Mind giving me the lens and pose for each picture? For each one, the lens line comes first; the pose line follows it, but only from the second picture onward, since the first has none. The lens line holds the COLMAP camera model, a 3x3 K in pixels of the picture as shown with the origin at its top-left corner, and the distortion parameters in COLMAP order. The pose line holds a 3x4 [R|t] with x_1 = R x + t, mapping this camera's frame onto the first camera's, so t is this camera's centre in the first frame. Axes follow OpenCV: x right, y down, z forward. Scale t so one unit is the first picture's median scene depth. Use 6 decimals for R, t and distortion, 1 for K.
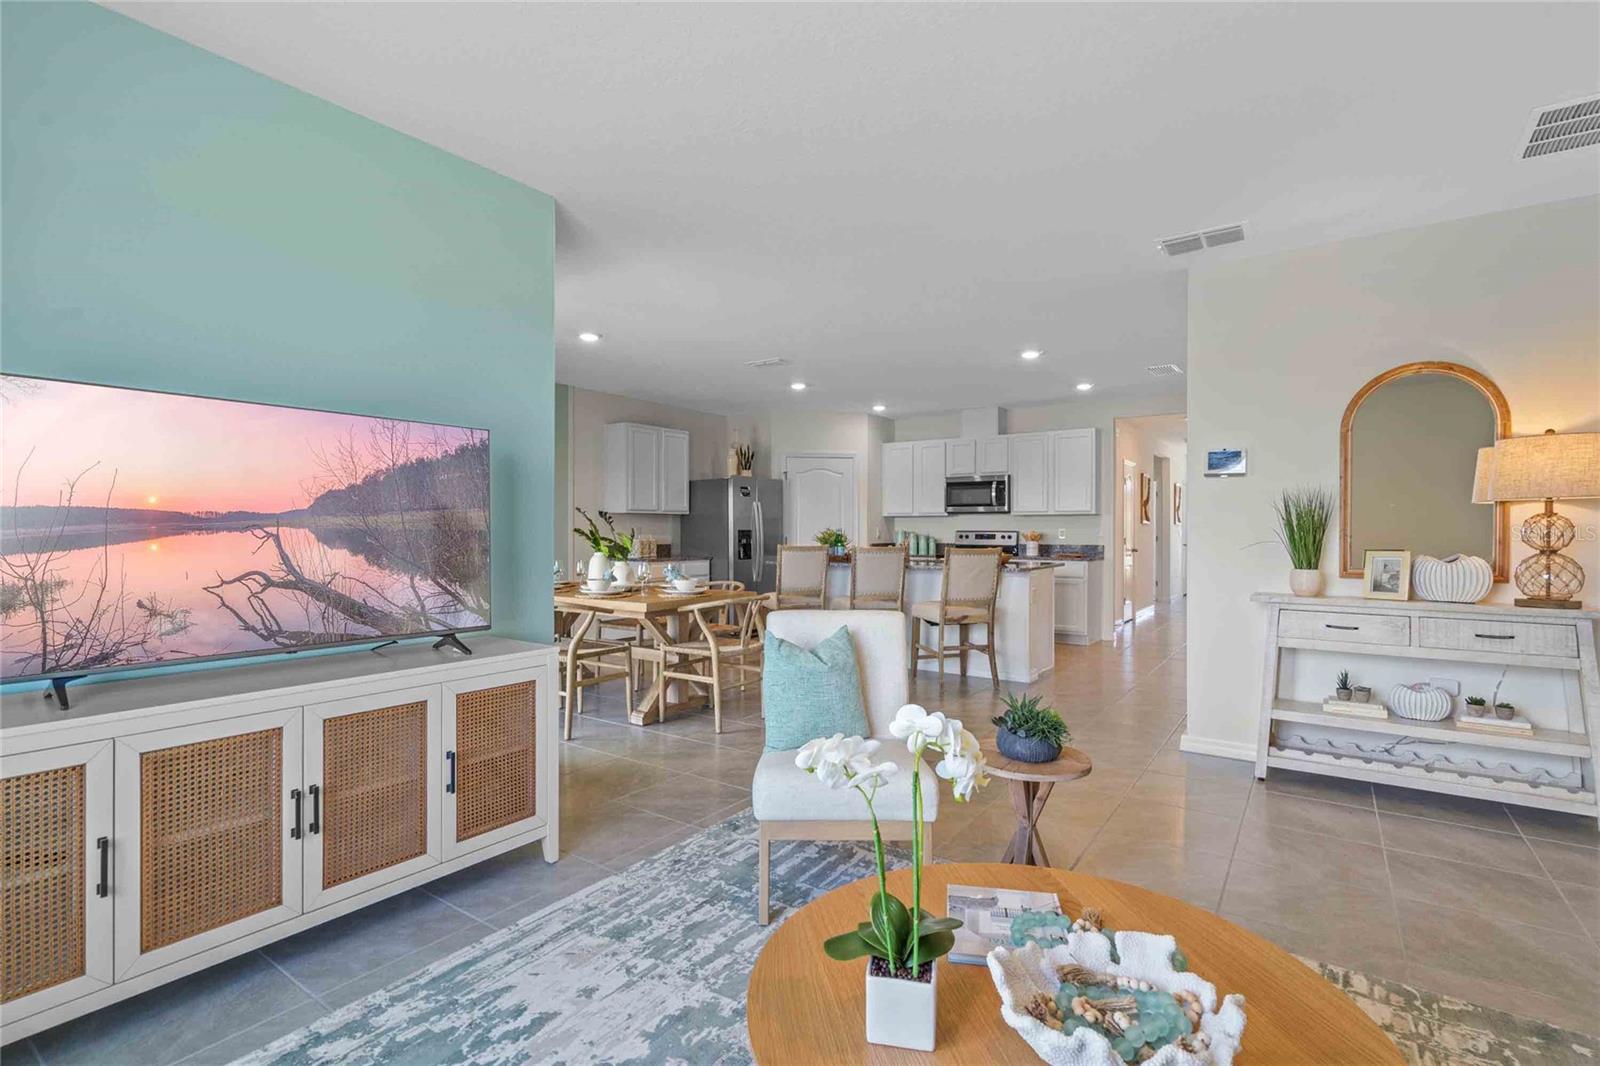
lens RADIAL K [[735.3, 0, 804.6], [0, 735.3, 532.9], [0, 0, 1]] dist [-0.001204, 0.000271]
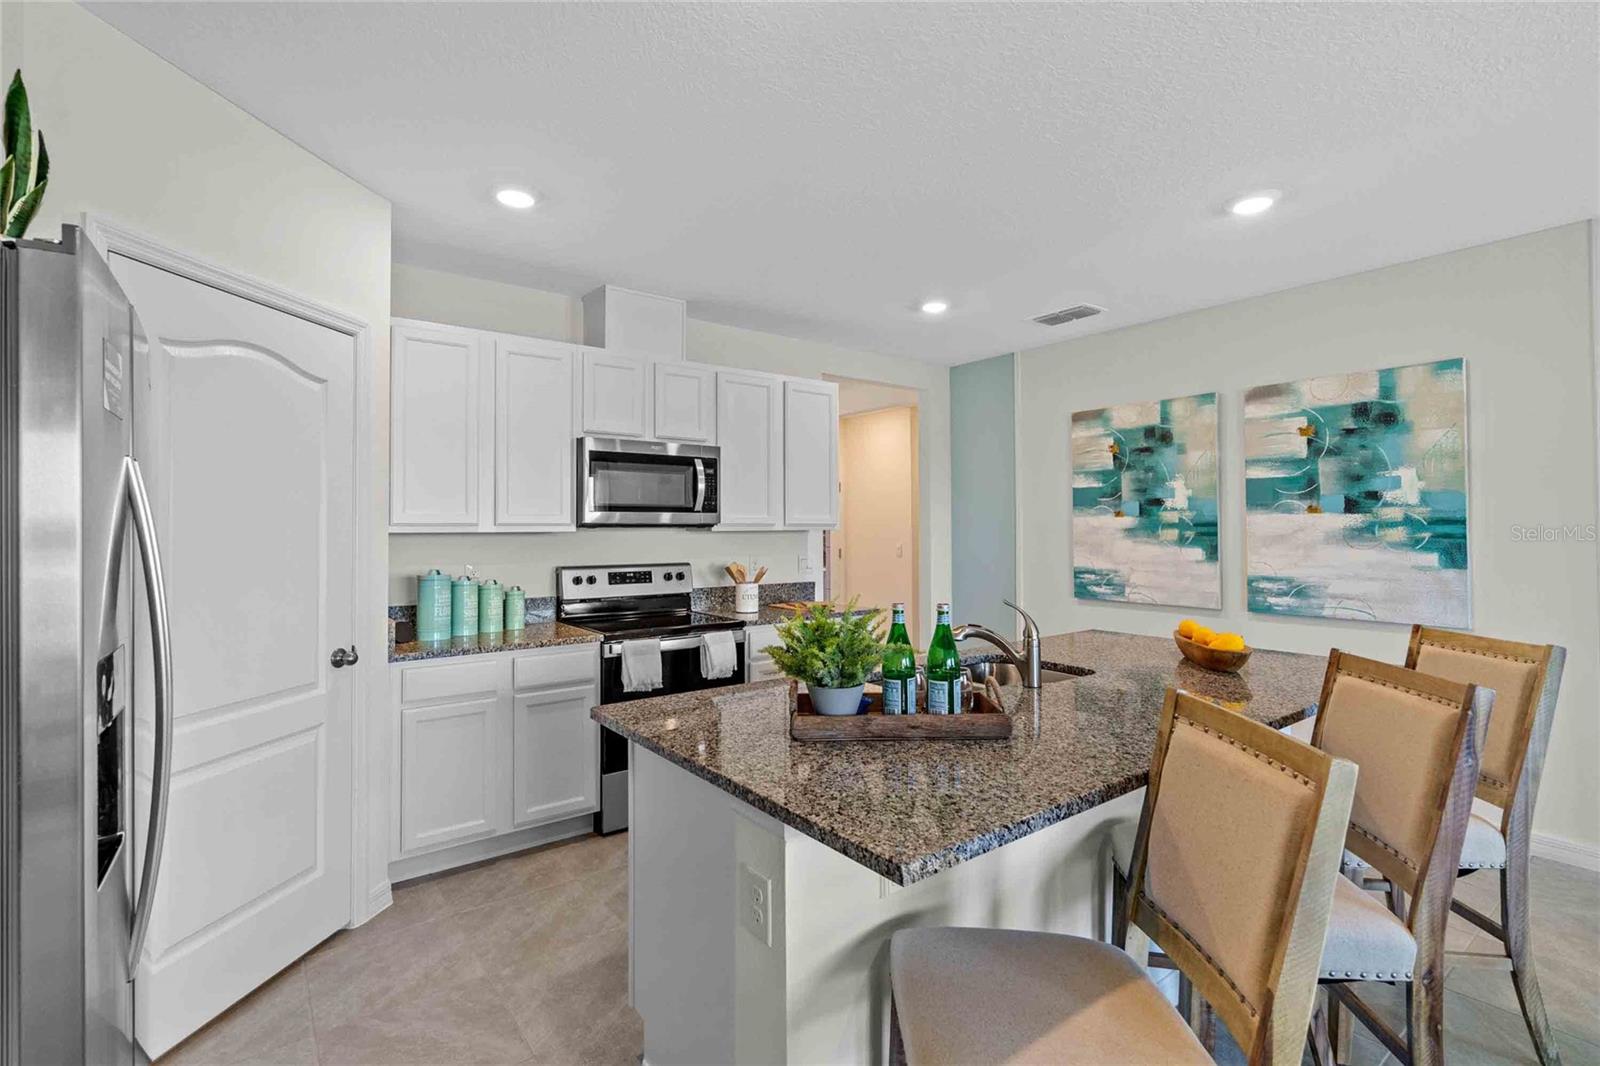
lens RADIAL K [[759.1, 0, 774.9], [0, 759.1, 529.8], [0, 0, 1]] dist [-0.002002, 0.000117]
pose [[0.321246, -0.004422, 0.946986, -0.183896], [0.006017, 0.999978, 0.002629, -0.027245], [-0.946977, 0.004853, 0.321265, 0.829155]]
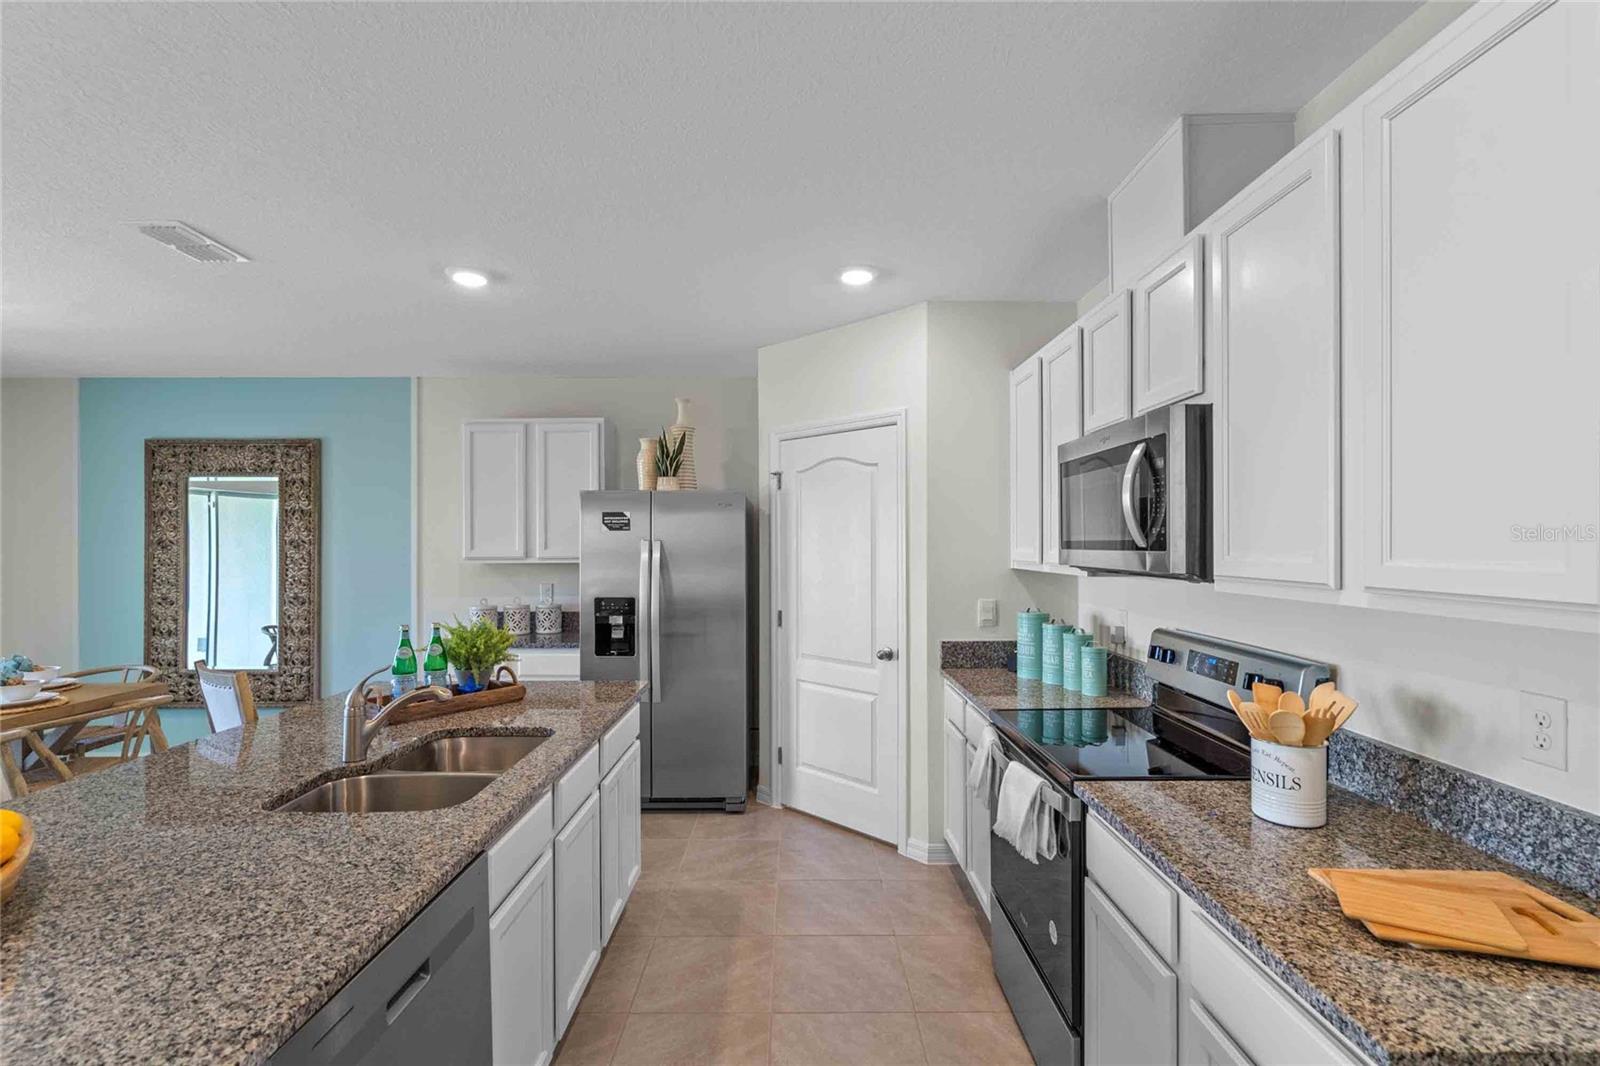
lens RADIAL K [[729.5, 0, 797.7], [0, 729.5, 535.3], [0, 0, 1]] dist [-0.003133, 0.000639]
pose [[0.580647, -0.010583, -0.814087, 0.397760], [0.001116, 0.999925, -0.012203, -0.039740], [0.814155, 0.006177, 0.580615, 0.803485]]
